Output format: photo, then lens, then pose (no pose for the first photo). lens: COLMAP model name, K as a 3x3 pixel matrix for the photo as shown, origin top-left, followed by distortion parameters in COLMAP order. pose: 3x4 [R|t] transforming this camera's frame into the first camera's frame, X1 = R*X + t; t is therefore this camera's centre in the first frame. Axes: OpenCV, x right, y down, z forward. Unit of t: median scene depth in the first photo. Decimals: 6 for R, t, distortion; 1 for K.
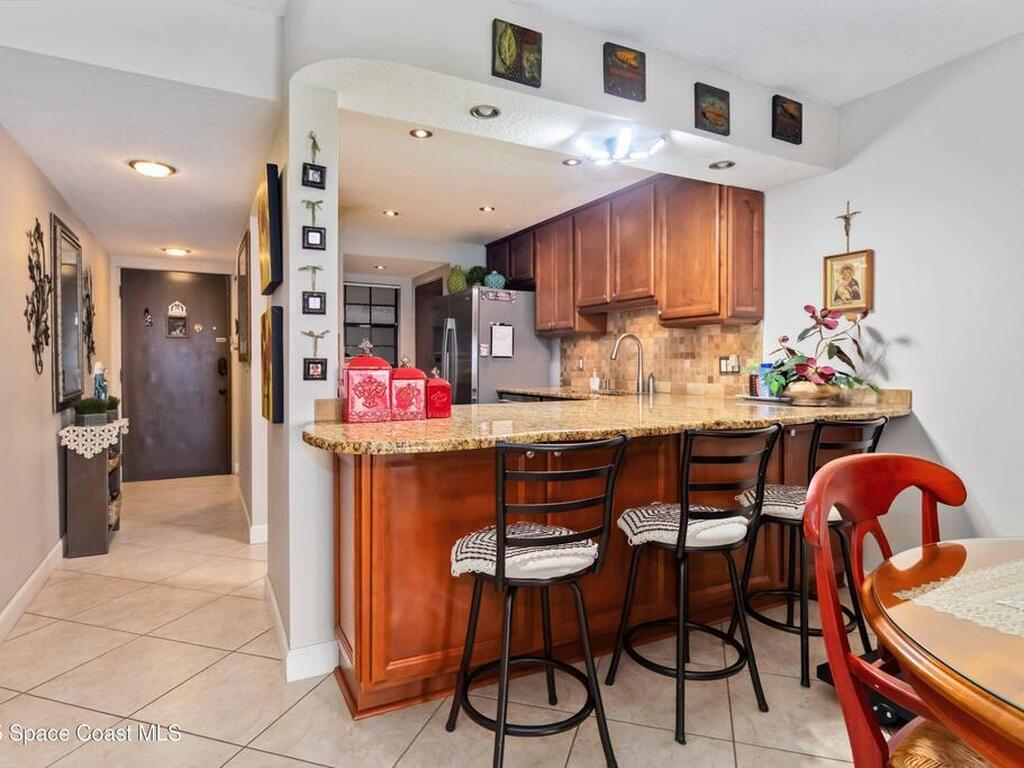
lens RADIAL K [[593.0, 0, 509.5], [0, 593.0, 368.5], [0, 0, 1]] dist [0.001210, 0.000713]
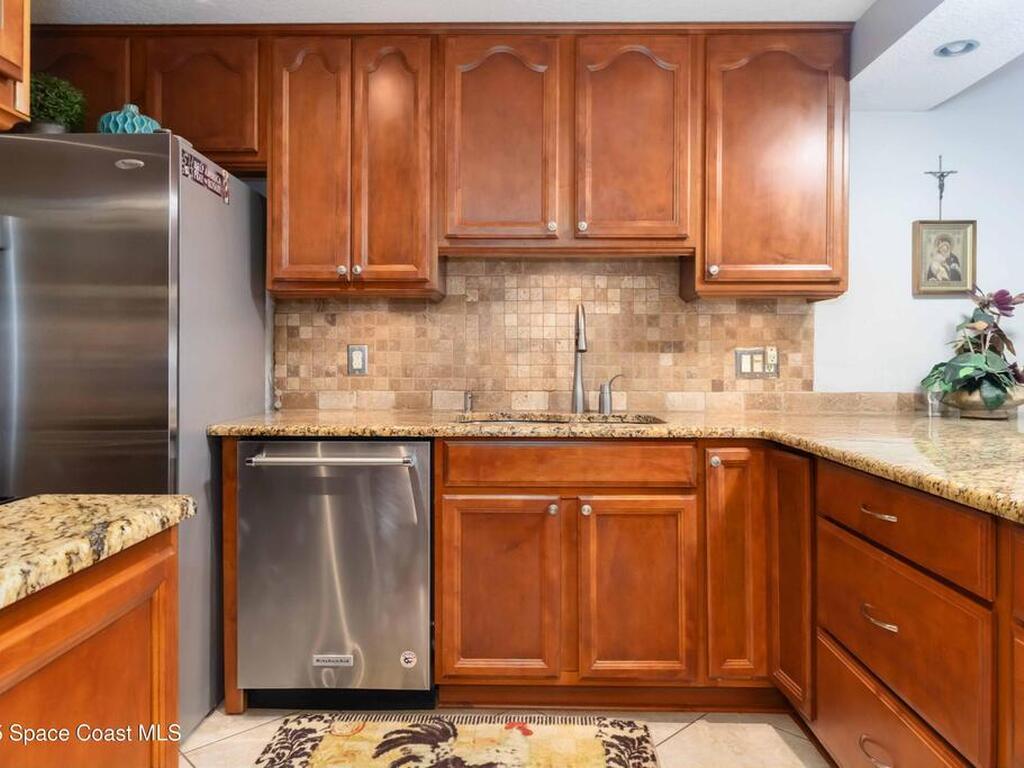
lens RADIAL K [[728.1, 0, 512.2], [0, 728.1, 356.8], [0, 0, 1]] dist [0.002872, 0.002533]
pose [[0.479813, 0.002236, 0.877368, -0.465967], [0.004693, 0.999976, -0.005115, -0.009620], [-0.877358, 0.006572, 0.479791, 0.874681]]
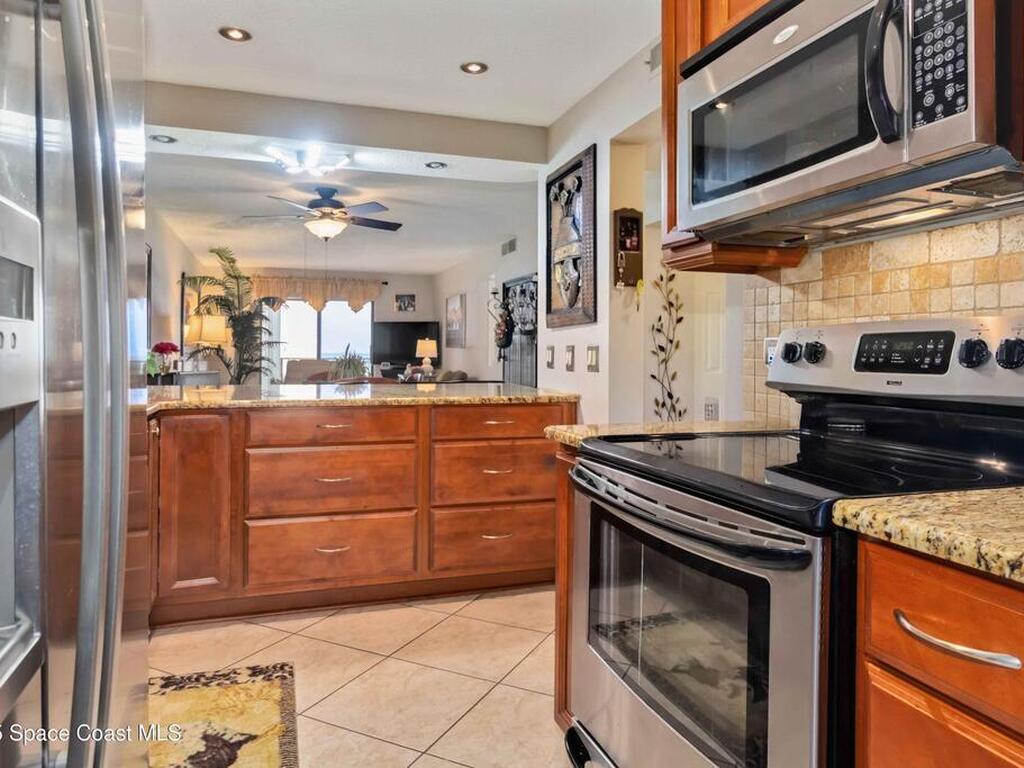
lens RADIAL K [[681.9, 0, 510.2], [0, 681.9, 353.7], [0, 0, 1]] dist [0.008737, 0.001098]
pose [[-0.988067, -0.006426, 0.153893, -0.299827], [-0.005149, 0.999949, 0.008690, -0.010723], [-0.153941, 0.007794, -0.988049, 1.671694]]
